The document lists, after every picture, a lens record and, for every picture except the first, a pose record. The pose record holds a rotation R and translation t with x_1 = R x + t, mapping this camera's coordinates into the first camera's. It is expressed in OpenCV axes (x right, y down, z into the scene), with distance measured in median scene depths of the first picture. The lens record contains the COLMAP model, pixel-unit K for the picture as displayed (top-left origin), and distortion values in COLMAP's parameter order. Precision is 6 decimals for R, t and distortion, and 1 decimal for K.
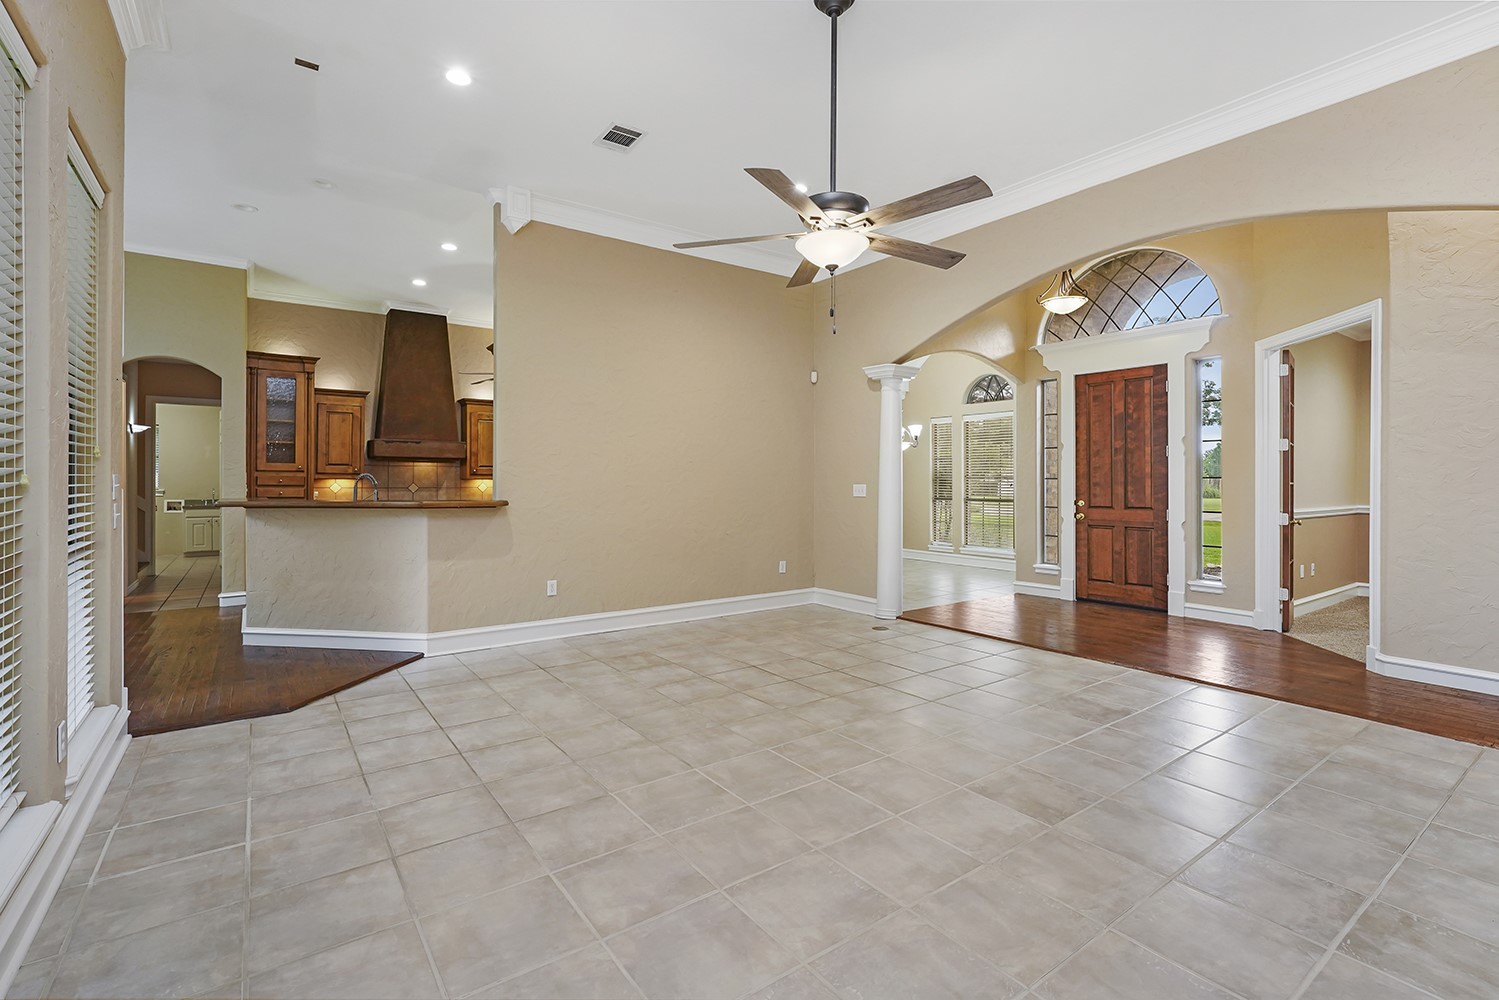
lens RADIAL K [[677.7, 0, 747.2], [0, 677.7, 493.0], [0, 0, 1]] dist [-0.001175, 0.000874]
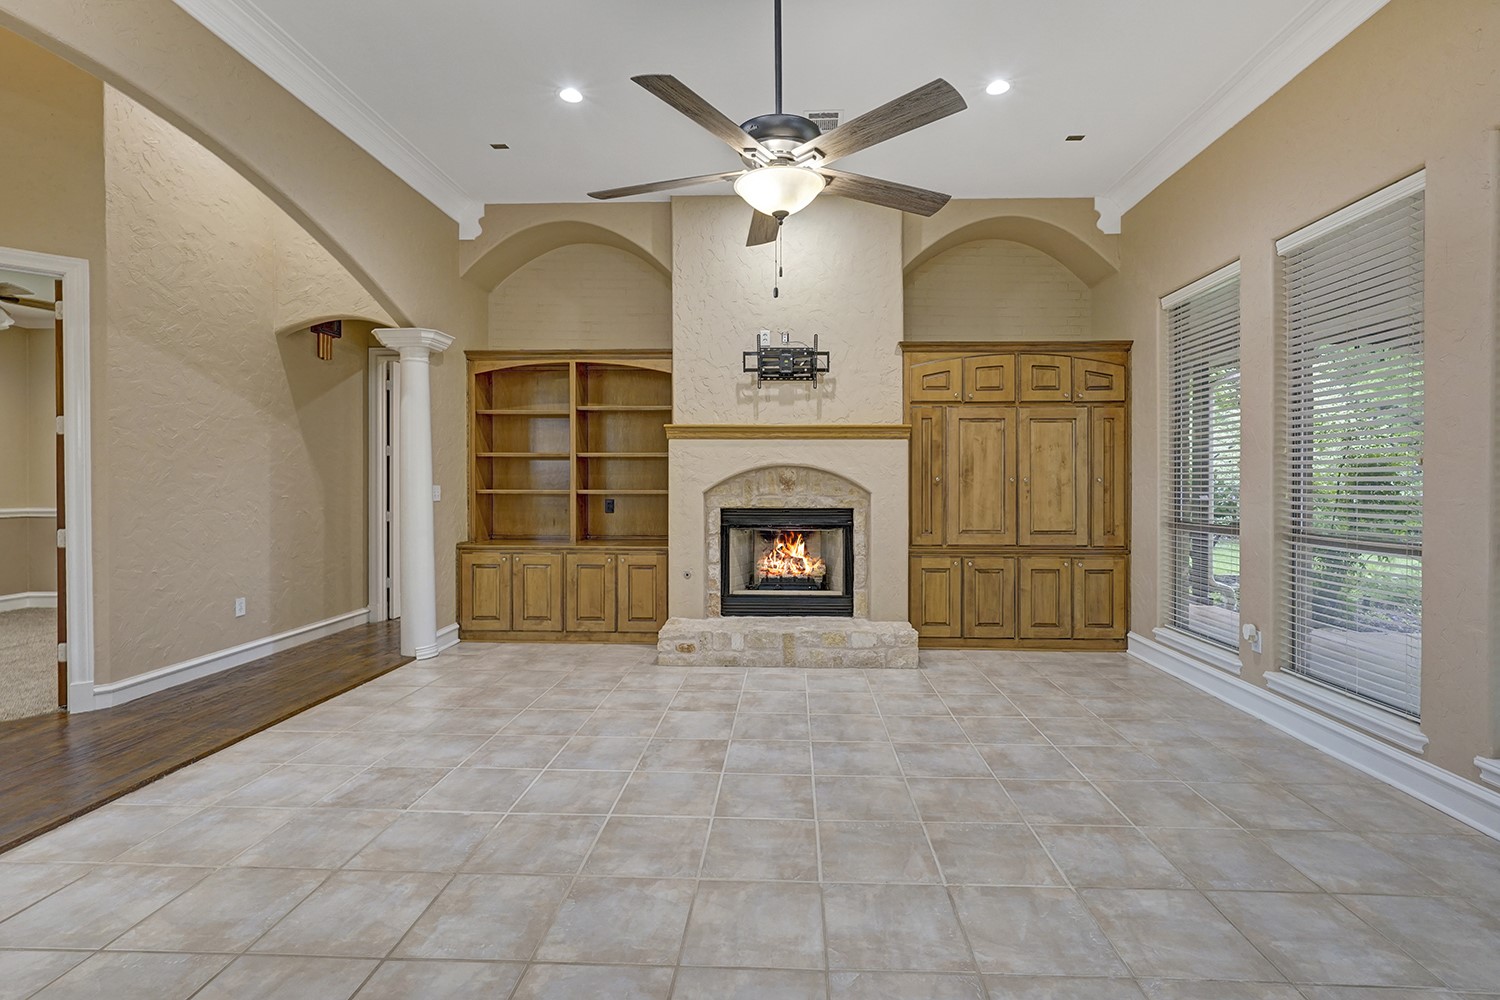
lens RADIAL K [[682.5, 0, 768.4], [0, 682.5, 482.7], [0, 0, 1]] dist [0.000413, 0.000560]
pose [[-0.788984, -0.002702, 0.614408, -0.394576], [0.007446, 0.999875, 0.013959, -0.037222], [-0.614369, 0.015589, -0.788865, 1.770182]]
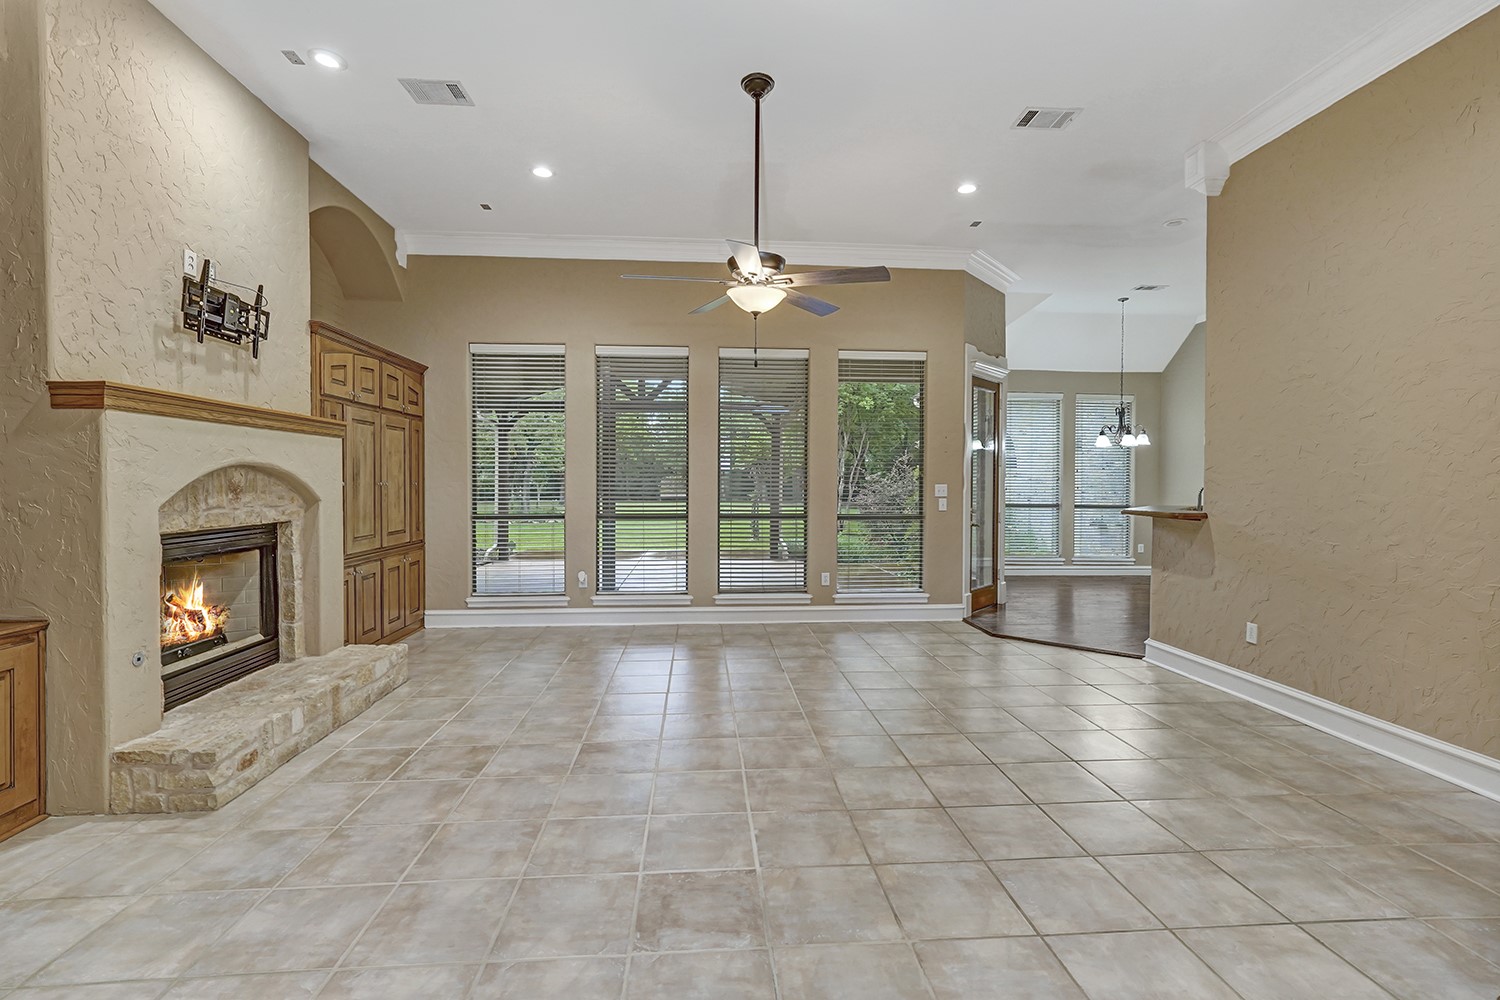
lens RADIAL K [[678.1, 0, 747.7], [0, 678.1, 493.0], [0, 0, 1]] dist [-0.001175, 0.000874]
pose [[-0.524094, 0.012681, -0.851566, 1.267299], [-0.016273, 0.999557, 0.024900, -0.051991], [0.851505, 0.026907, -0.523655, 1.749617]]
